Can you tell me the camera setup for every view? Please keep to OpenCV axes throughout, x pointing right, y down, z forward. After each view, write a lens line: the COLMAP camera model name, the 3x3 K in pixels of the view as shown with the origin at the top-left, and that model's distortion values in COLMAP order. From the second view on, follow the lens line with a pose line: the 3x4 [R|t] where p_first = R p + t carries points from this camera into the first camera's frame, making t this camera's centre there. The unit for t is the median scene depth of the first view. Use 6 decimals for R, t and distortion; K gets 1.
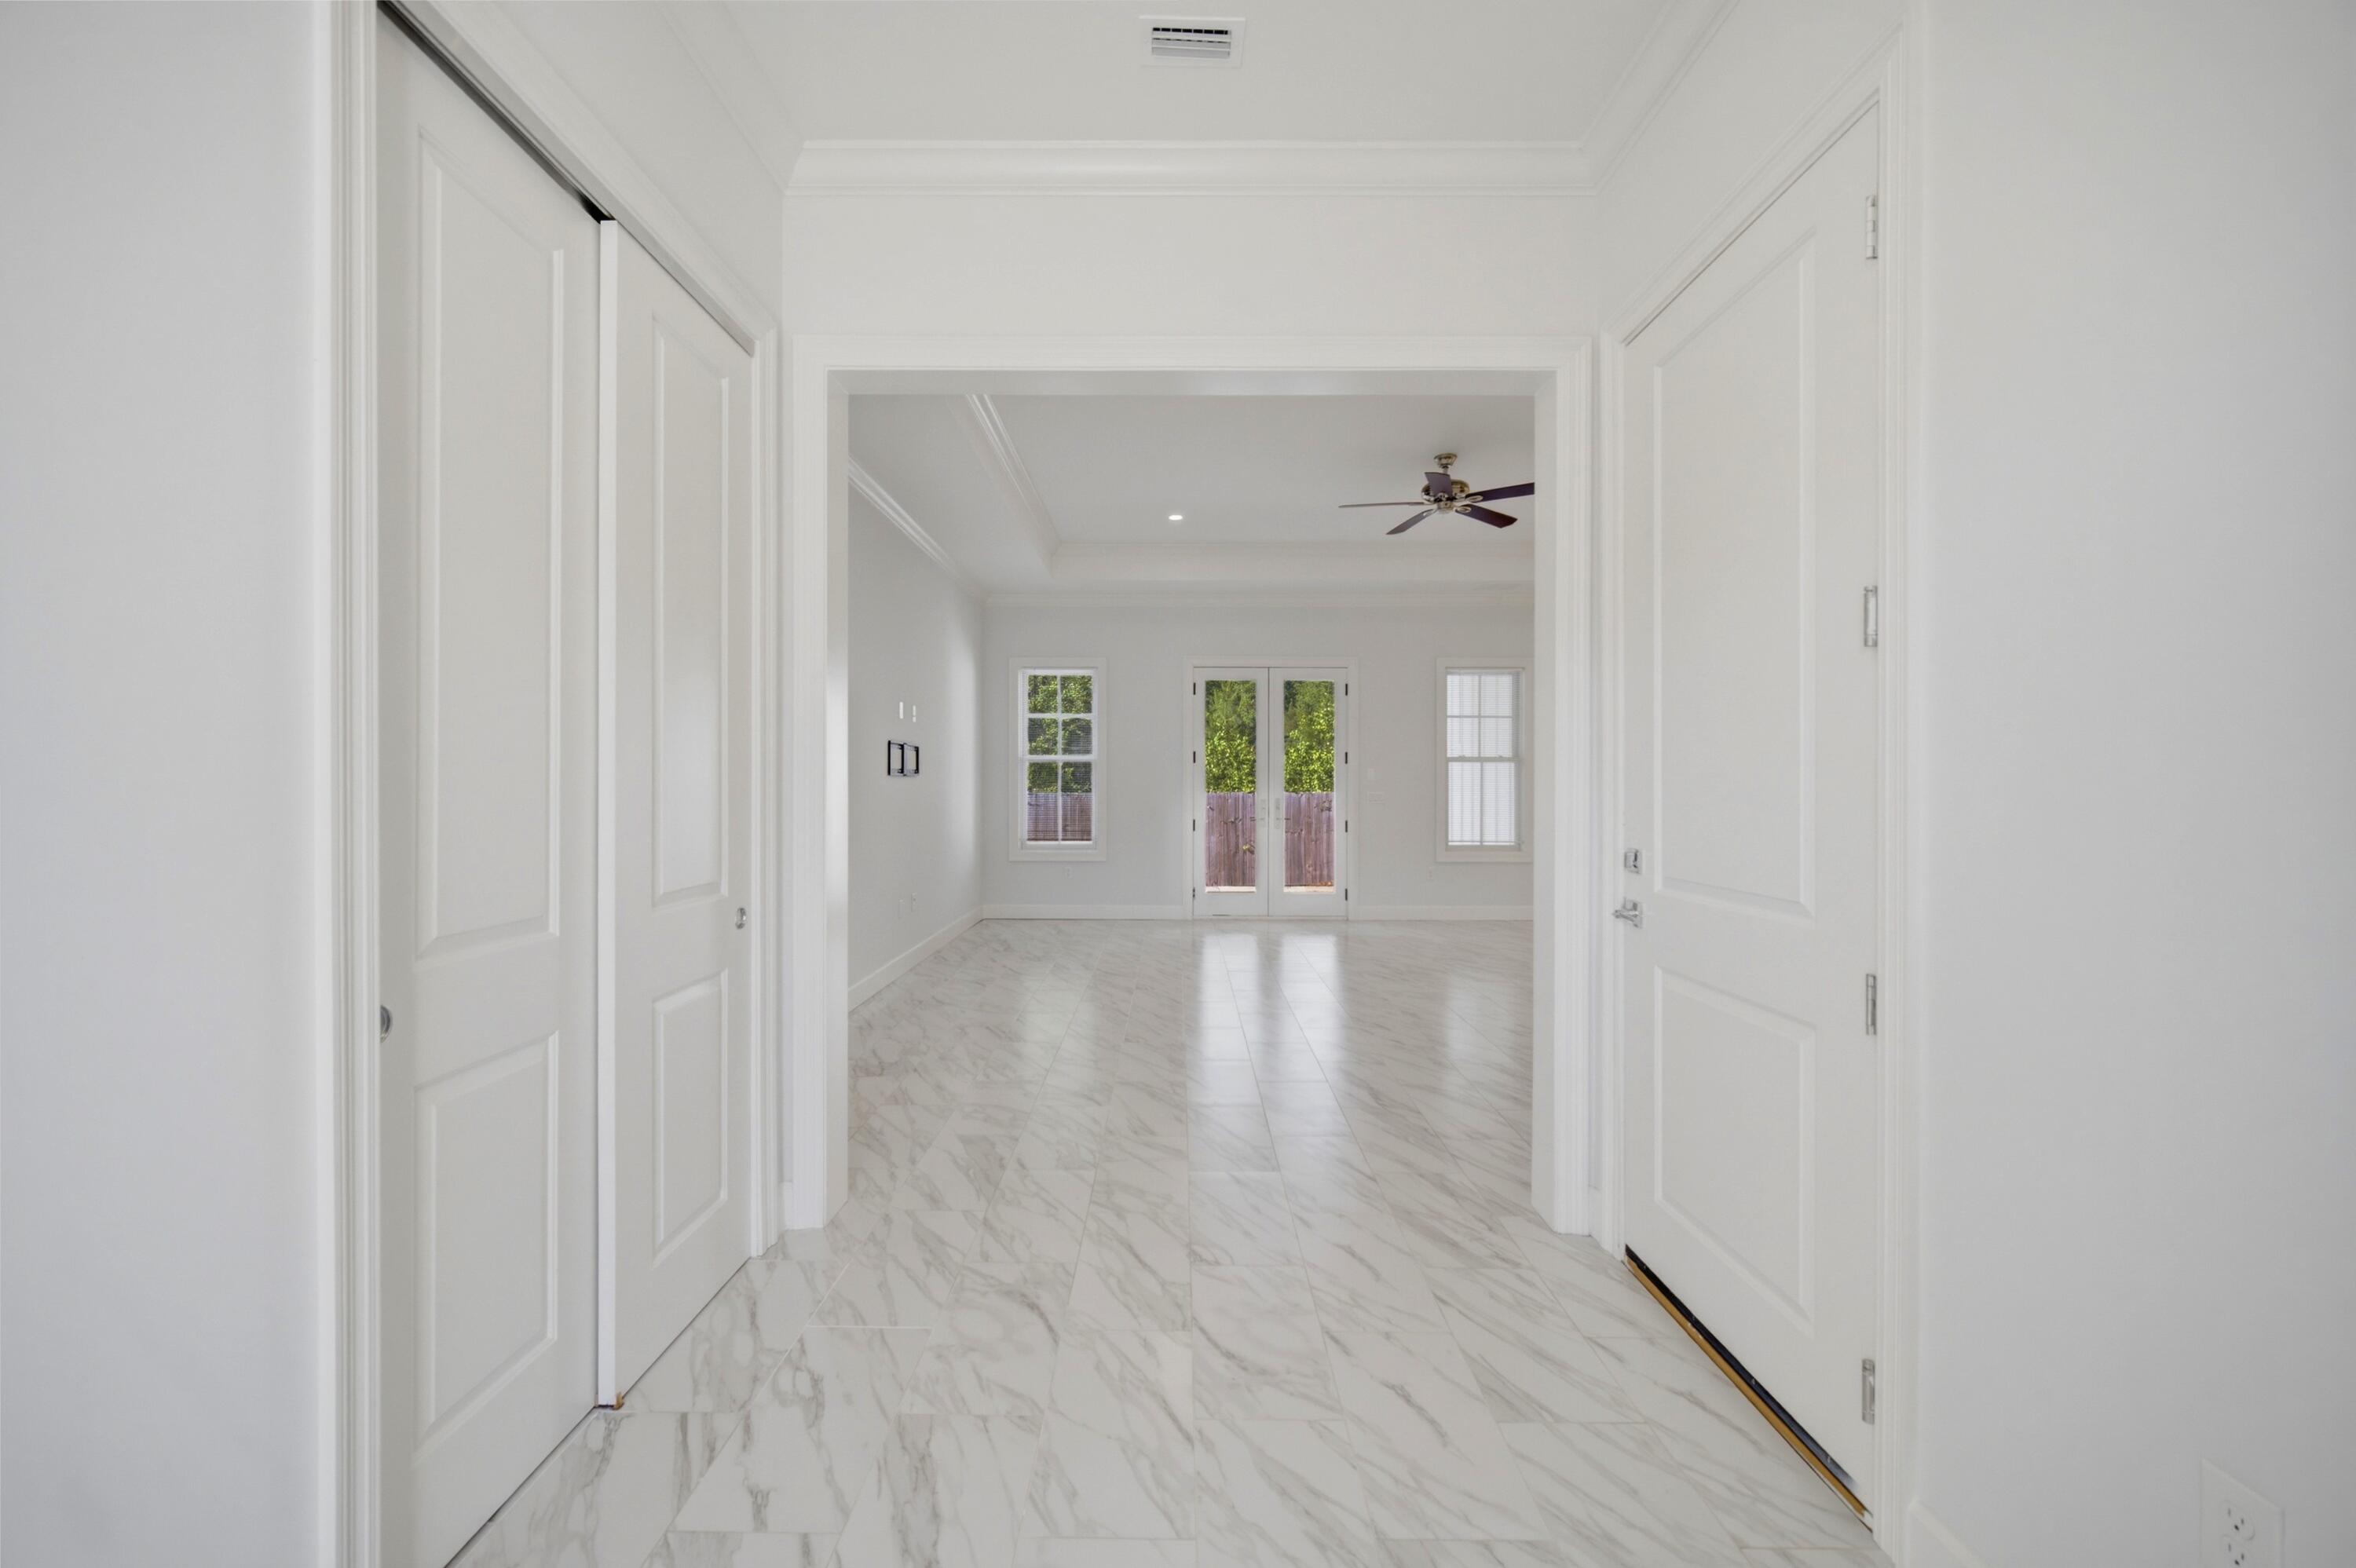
lens RADIAL K [[958.9, 0, 1164.3], [0, 958.9, 783.2], [0, 0, 1]] dist [-0.002159, -0.000599]
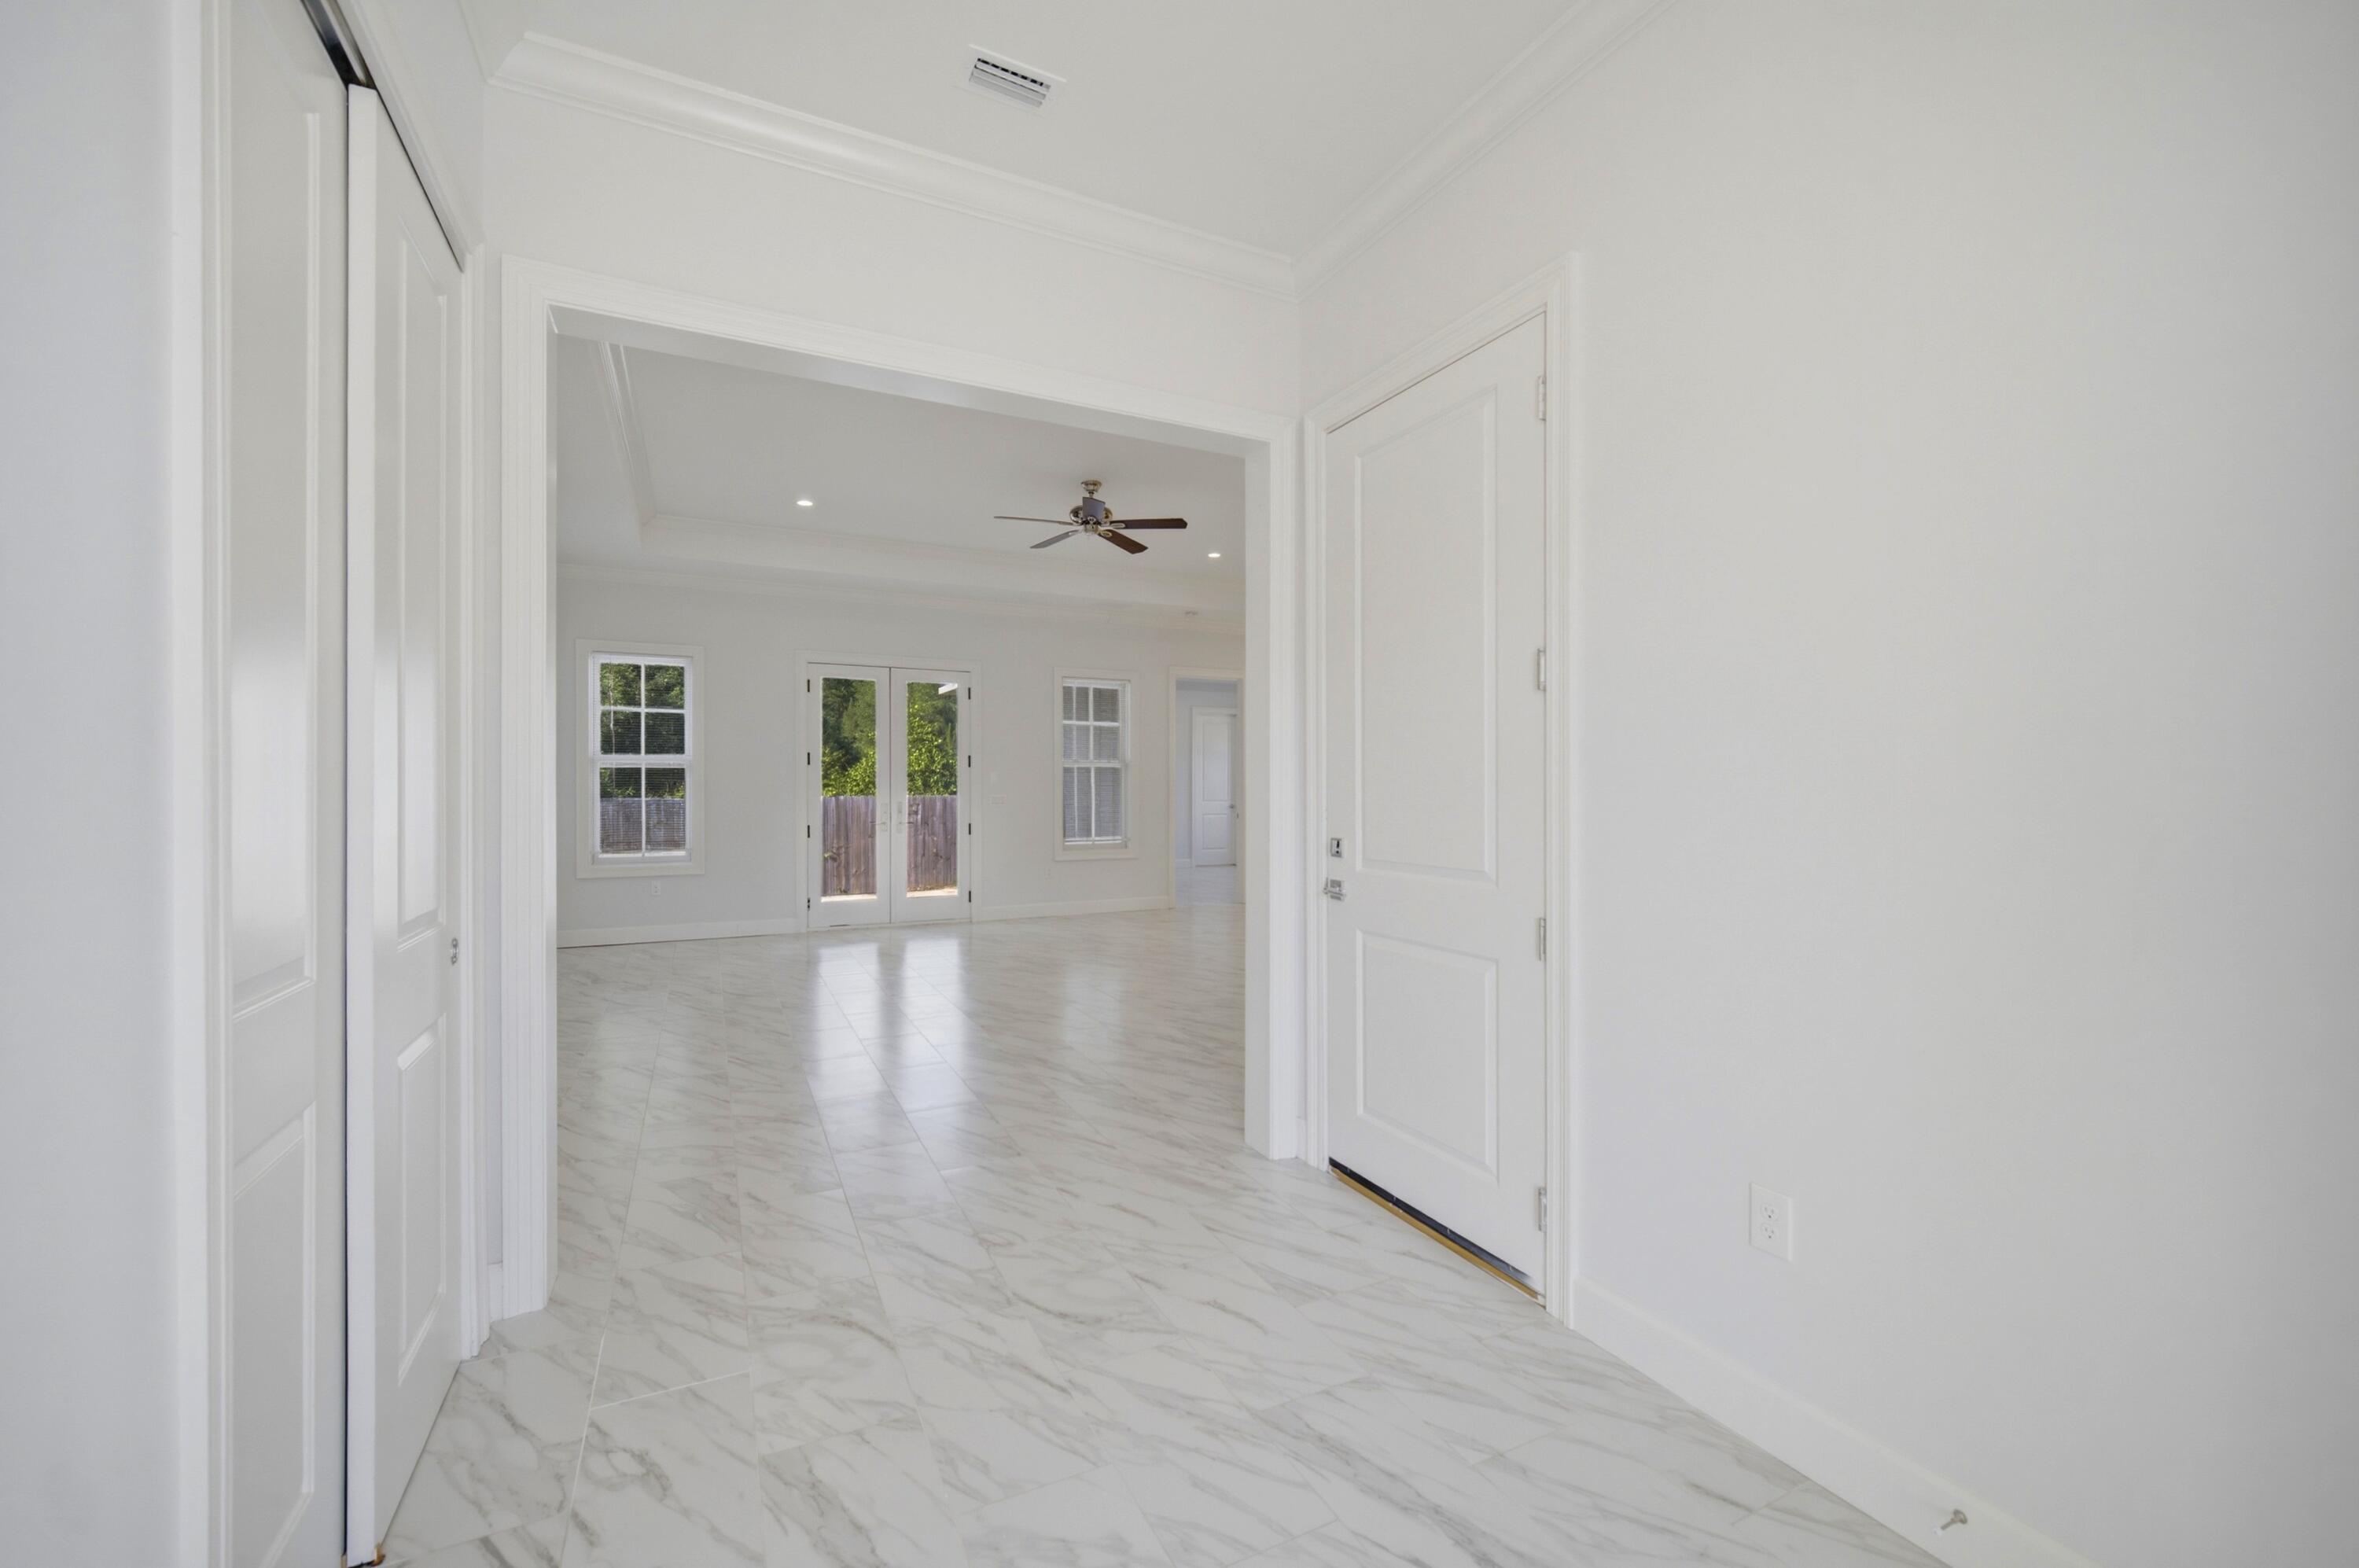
lens RADIAL K [[966.9, 0, 1179.5], [0, 966.9, 784.0], [0, 0, 1]] dist [-0.001062, -0.000196]
pose [[0.889120, -0.001259, 0.457672, -0.264278], [0.002516, 0.999995, -0.002137, 0.000605], [-0.457667, 0.003052, 0.889119, -0.025926]]
